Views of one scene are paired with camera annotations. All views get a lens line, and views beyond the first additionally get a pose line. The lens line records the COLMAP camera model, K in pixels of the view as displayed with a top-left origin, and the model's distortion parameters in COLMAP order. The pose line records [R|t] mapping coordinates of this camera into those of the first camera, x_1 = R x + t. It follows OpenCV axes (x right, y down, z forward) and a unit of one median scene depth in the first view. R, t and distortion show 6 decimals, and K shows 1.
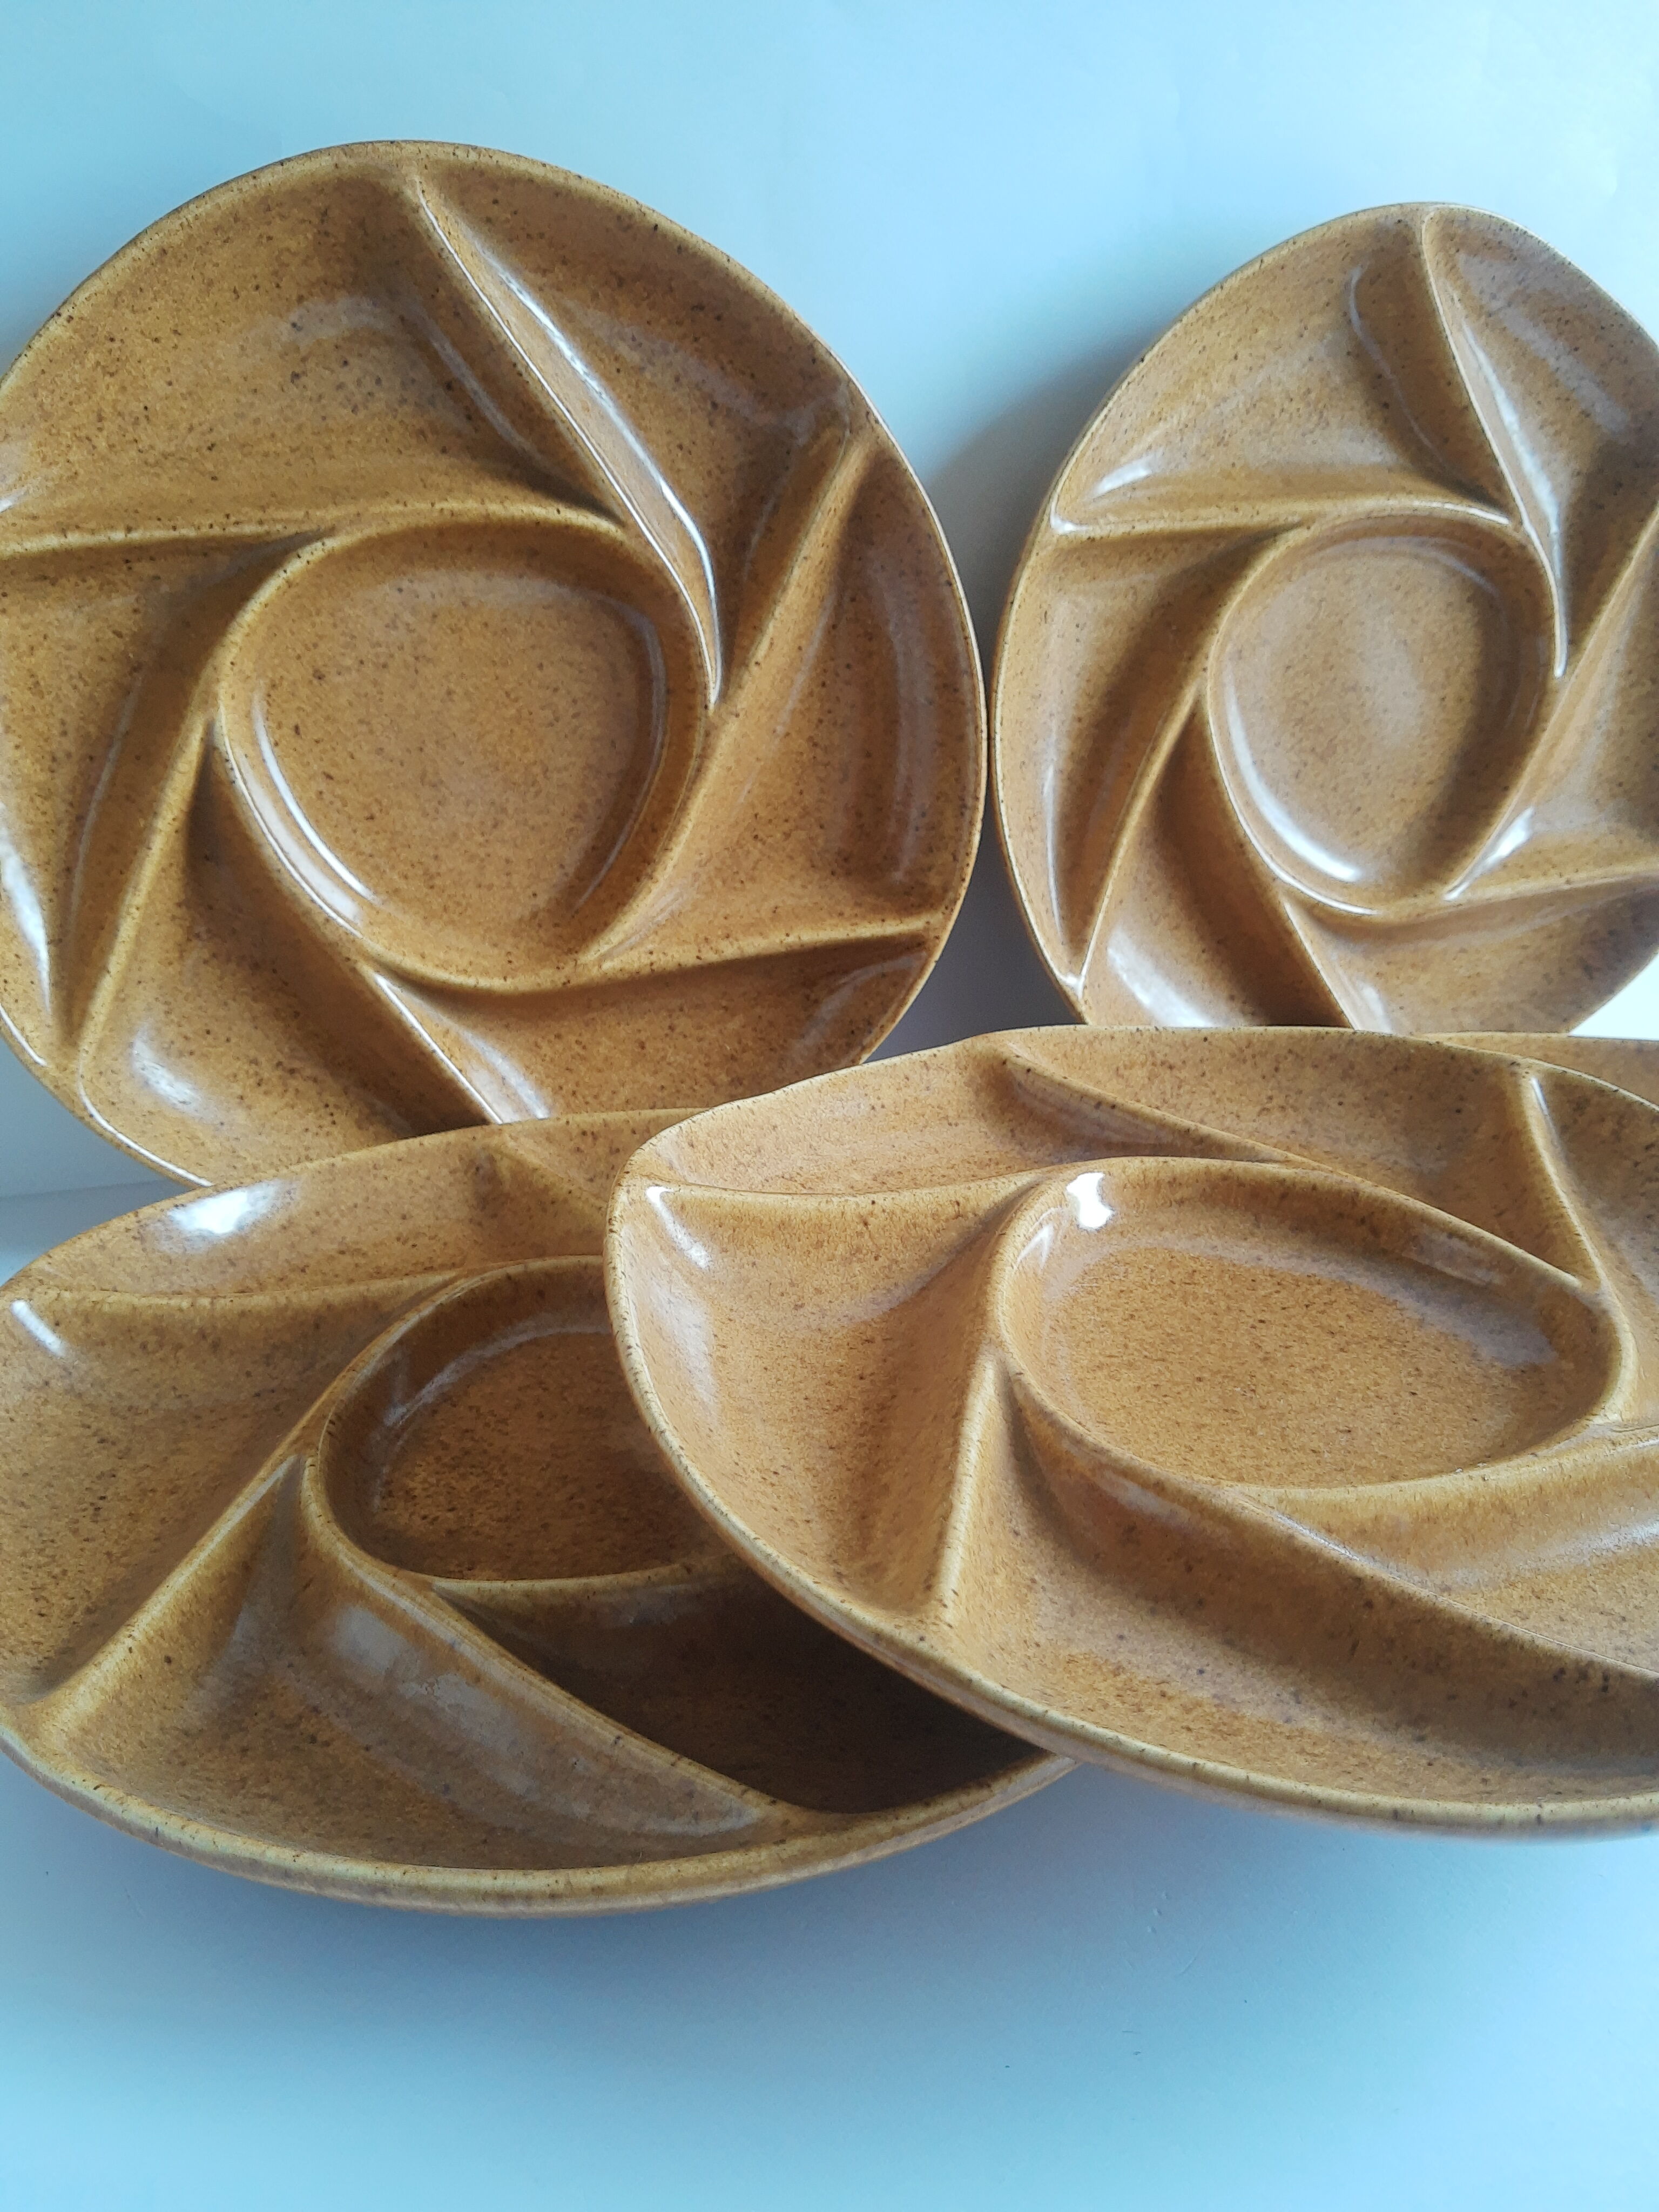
lens RADIAL K [[1792.2, 0, 845.0], [0, 1792.2, 1111.3], [0, 0, 1]] dist [-0.047187, 0.034442]
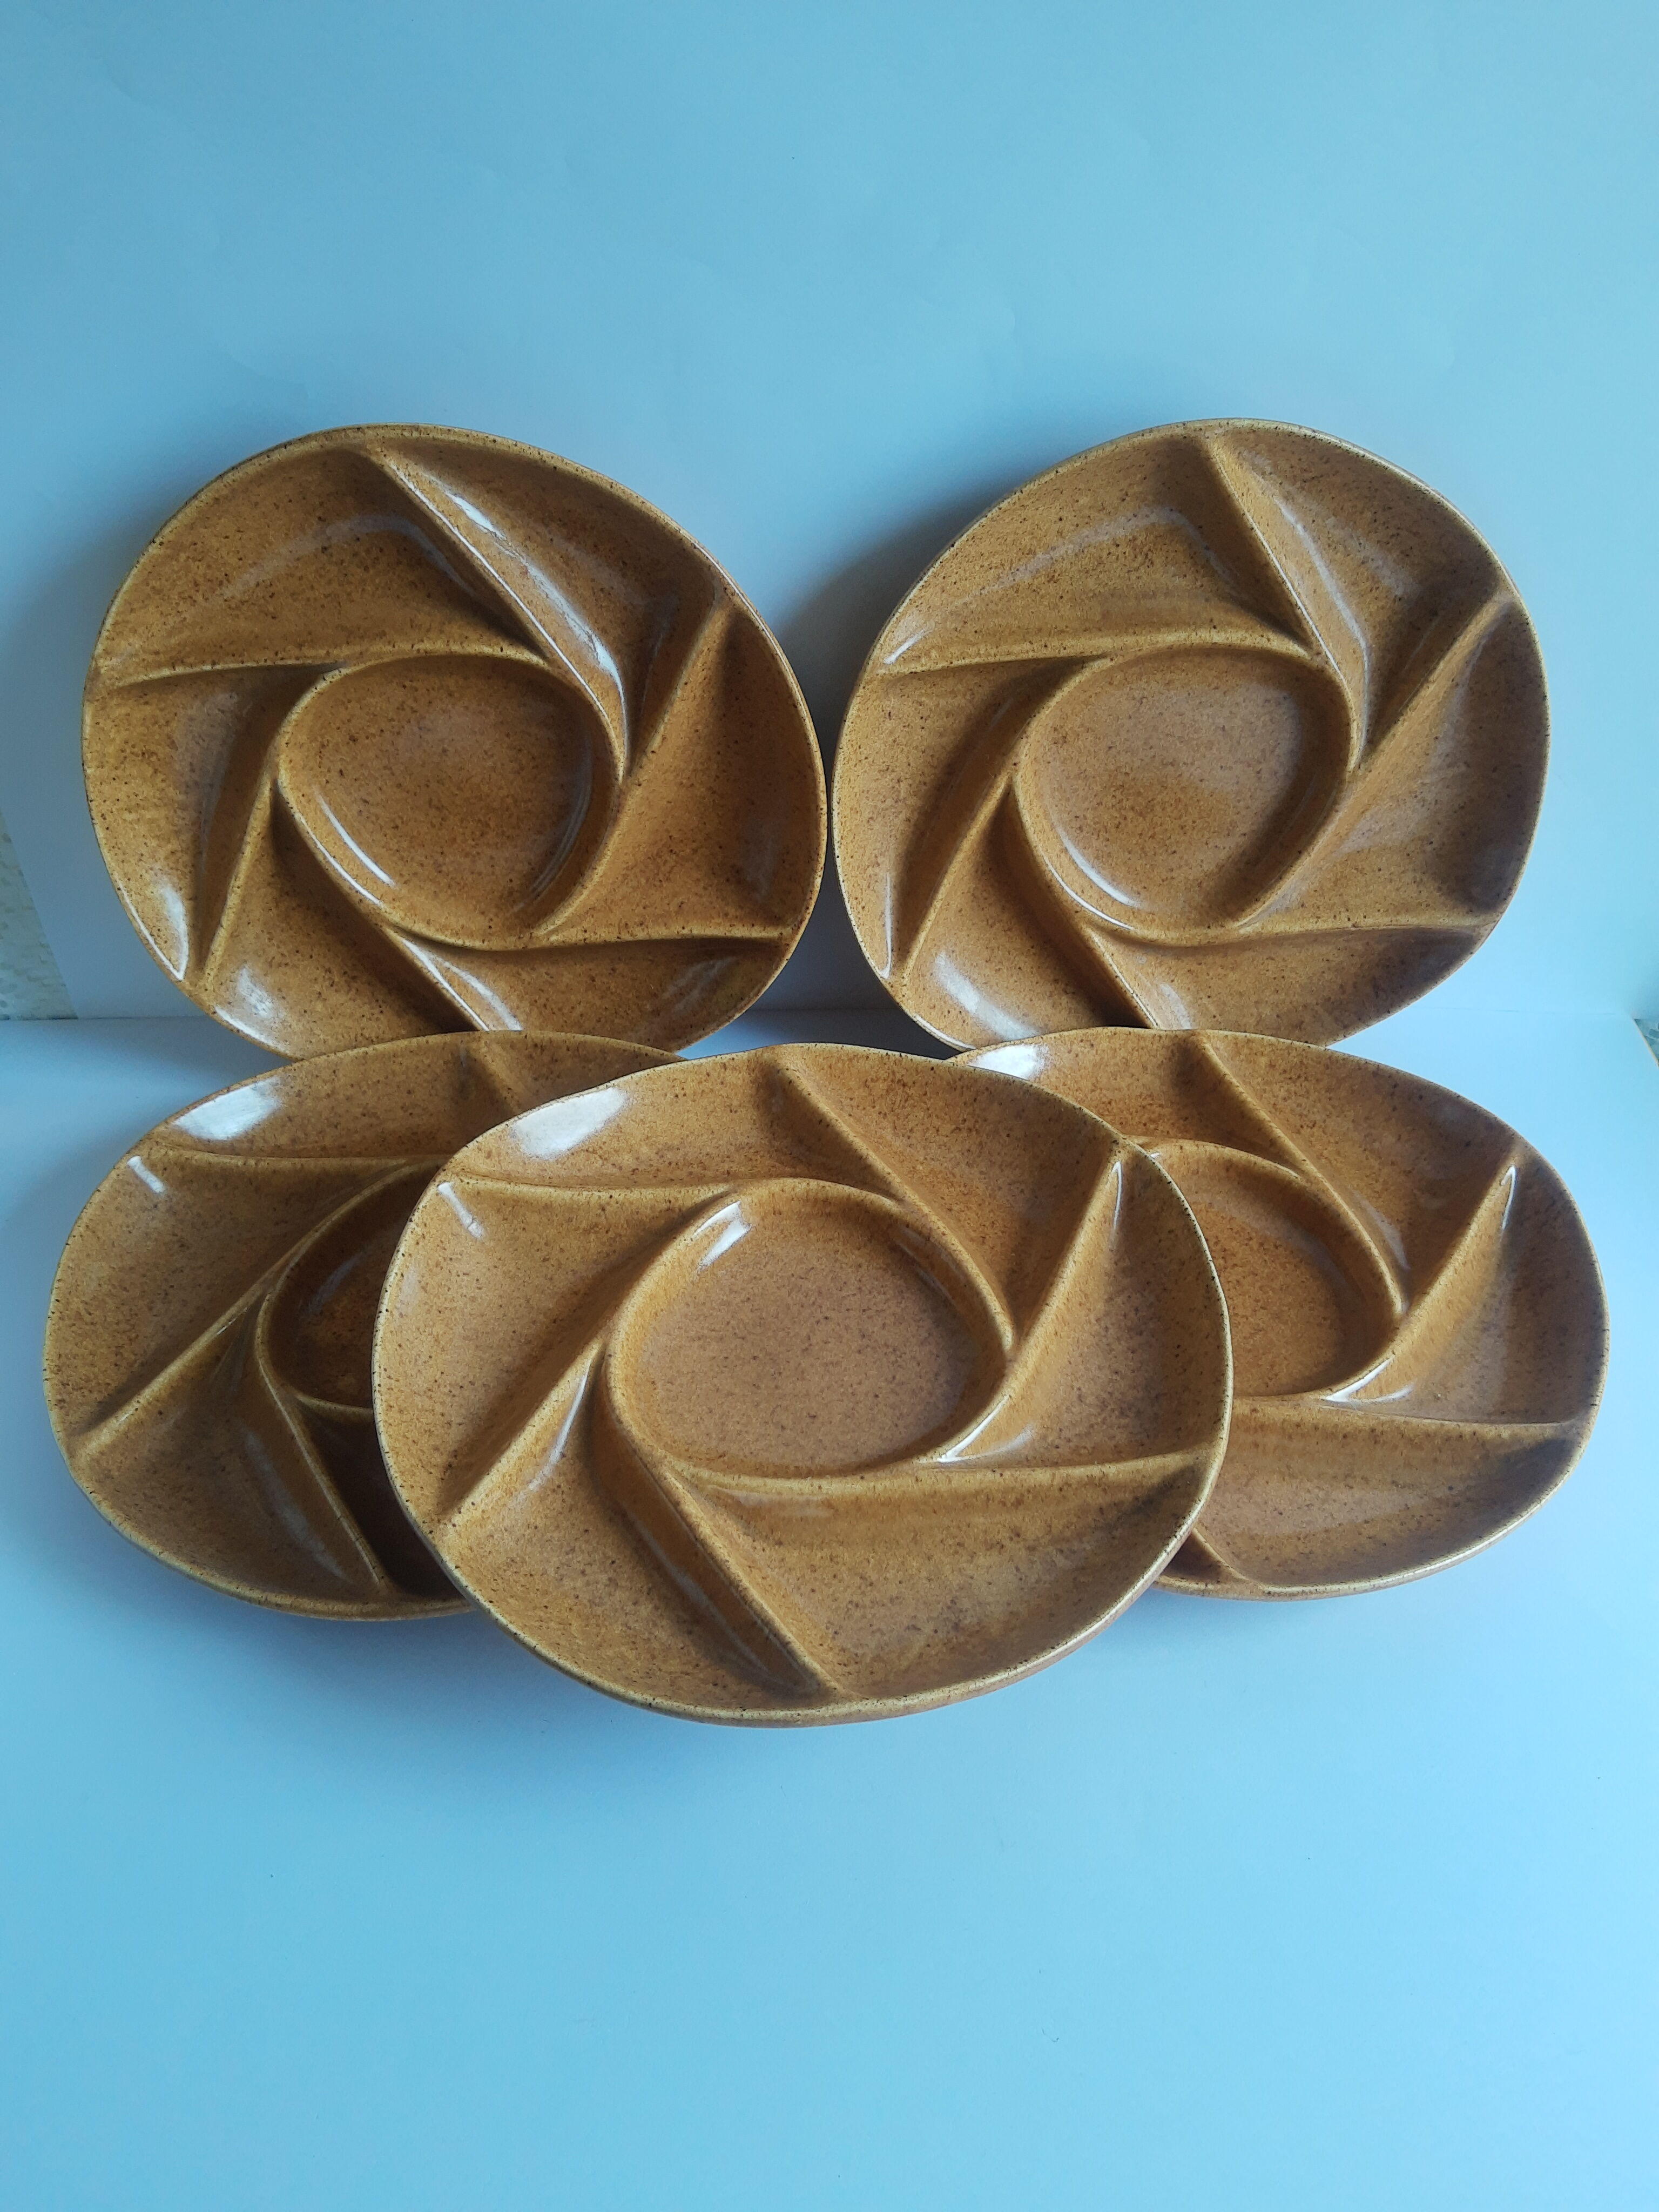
lens RADIAL K [[1792.2, 0, 841.4], [0, 1792.2, 1115.6], [0, 0, 1]] dist [-0.047187, 0.034442]
pose [[0.956410, 0.176110, -0.232950, 0.466031], [-0.097126, 0.944114, 0.314984, -0.439007], [0.275403, -0.278629, 0.920065, -0.308100]]
